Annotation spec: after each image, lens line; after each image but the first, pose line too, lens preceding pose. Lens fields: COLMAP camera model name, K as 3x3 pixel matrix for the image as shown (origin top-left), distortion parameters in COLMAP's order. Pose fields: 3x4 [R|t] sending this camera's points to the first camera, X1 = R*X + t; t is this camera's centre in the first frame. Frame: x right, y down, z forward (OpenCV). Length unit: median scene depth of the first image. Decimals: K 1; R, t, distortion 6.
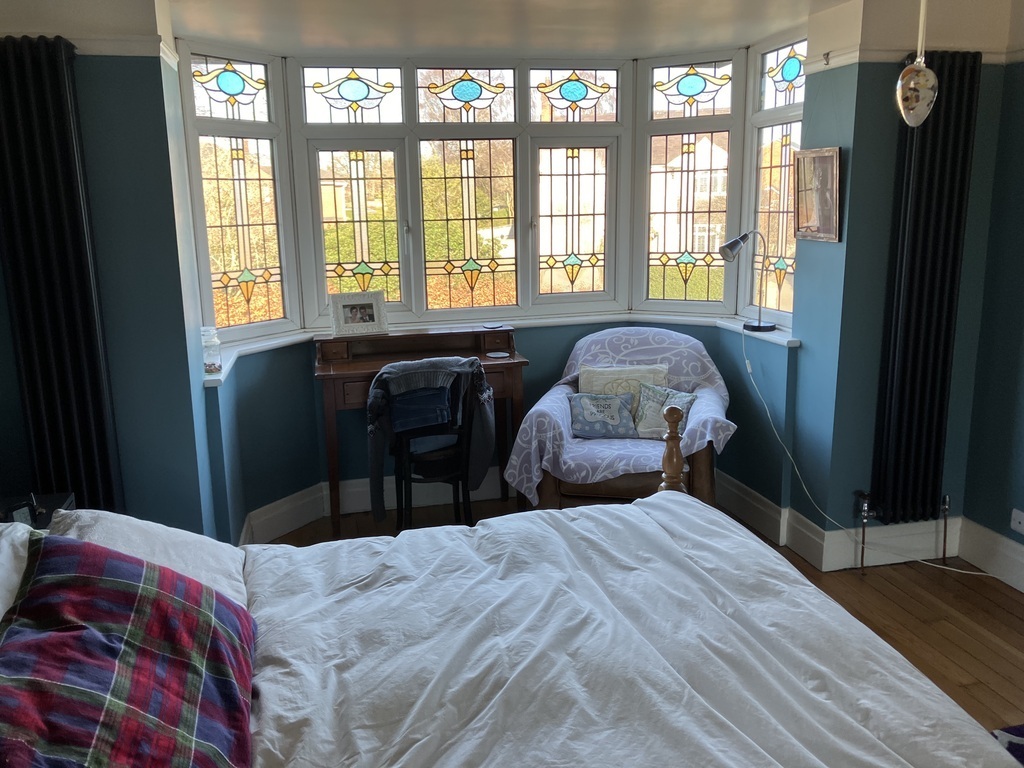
lens RADIAL K [[840.4, 0, 501.0], [0, 840.4, 366.1], [0, 0, 1]] dist [0.042302, -0.047414]
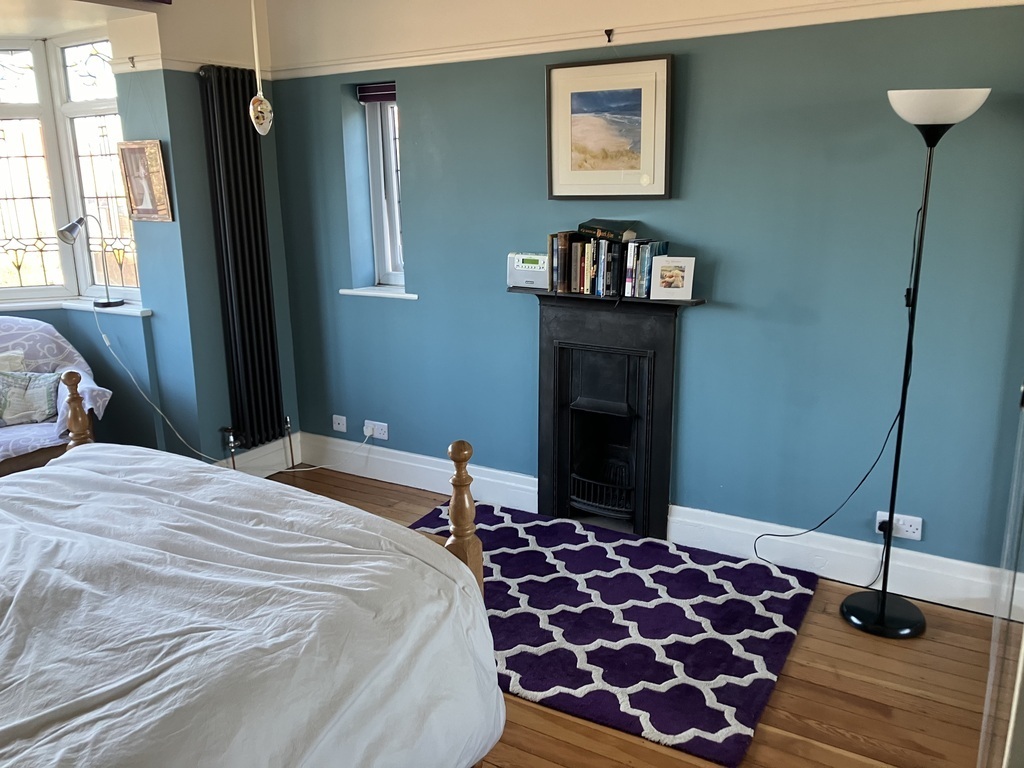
lens RADIAL K [[840.4, 0, 509.1], [0, 840.4, 383.7], [0, 0, 1]] dist [0.042302, -0.047414]
pose [[0.691939, -0.169725, 0.701722, -0.145261], [0.147260, 0.984719, 0.092966, 0.036421], [-0.706778, 0.039009, 0.706359, -0.161068]]
